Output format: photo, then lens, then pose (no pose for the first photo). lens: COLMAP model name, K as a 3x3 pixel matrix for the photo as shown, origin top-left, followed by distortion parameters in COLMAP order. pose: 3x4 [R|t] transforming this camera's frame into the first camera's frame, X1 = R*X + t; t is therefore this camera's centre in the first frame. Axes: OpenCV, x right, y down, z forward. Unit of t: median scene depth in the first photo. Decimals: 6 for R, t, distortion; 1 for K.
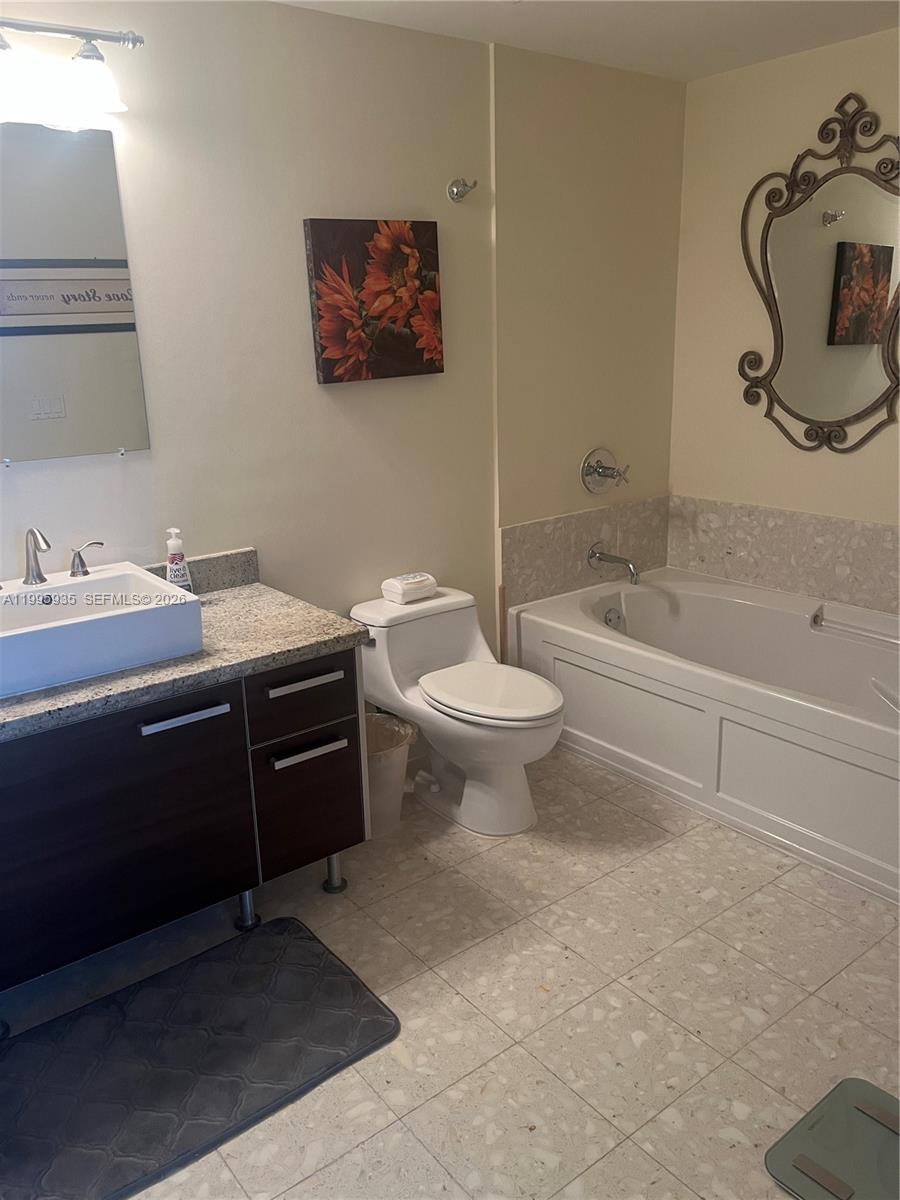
lens RADIAL K [[912.9, 0, 450.5], [0, 912.9, 600.6], [0, 0, 1]] dist [-0.003550, -0.004465]
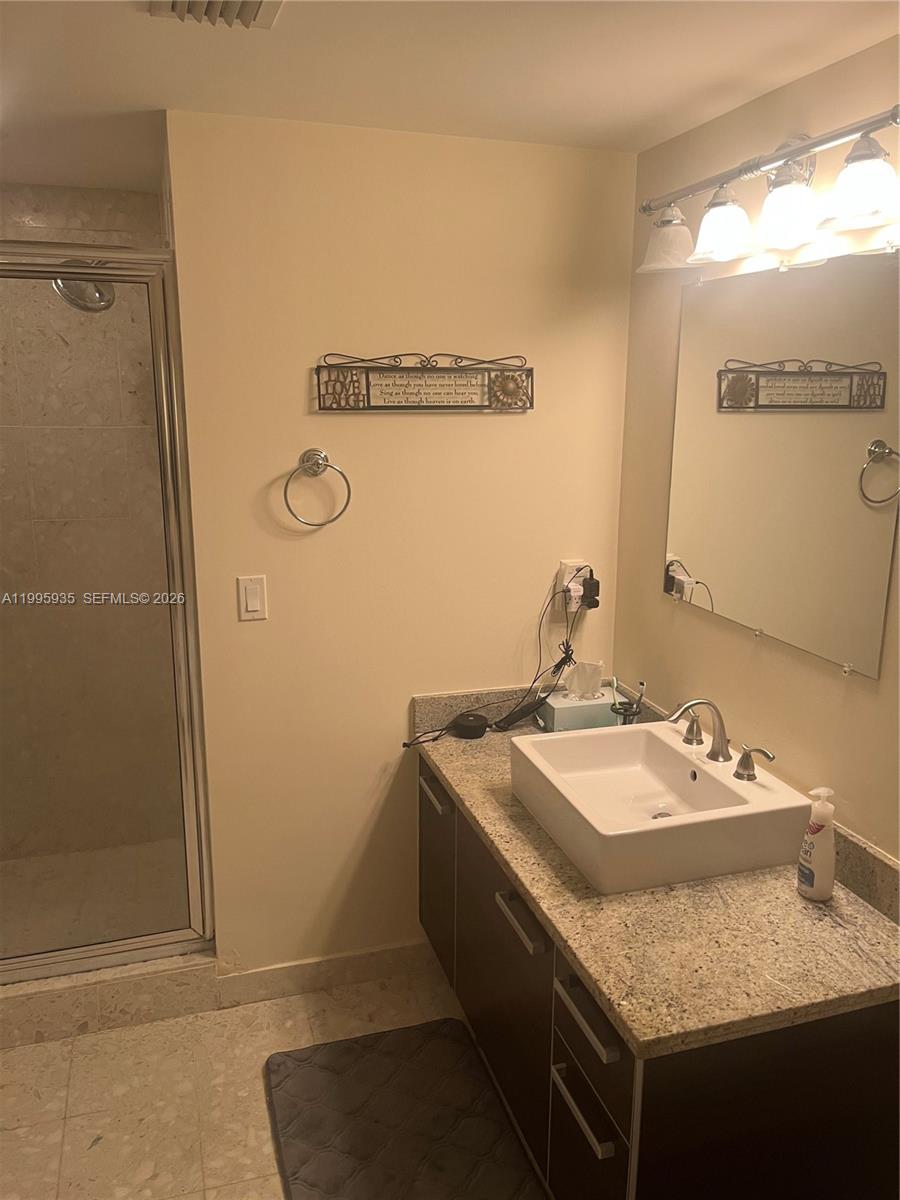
lens RADIAL K [[912.9, 0, 451.8], [0, 912.9, 599.8], [0, 0, 1]] dist [-0.003550, -0.004465]
pose [[-0.346616, 0.246345, -0.905081, 0.450536], [-0.262113, 0.901023, 0.345622, -0.426935], [0.900641, 0.357031, -0.247739, 0.954677]]
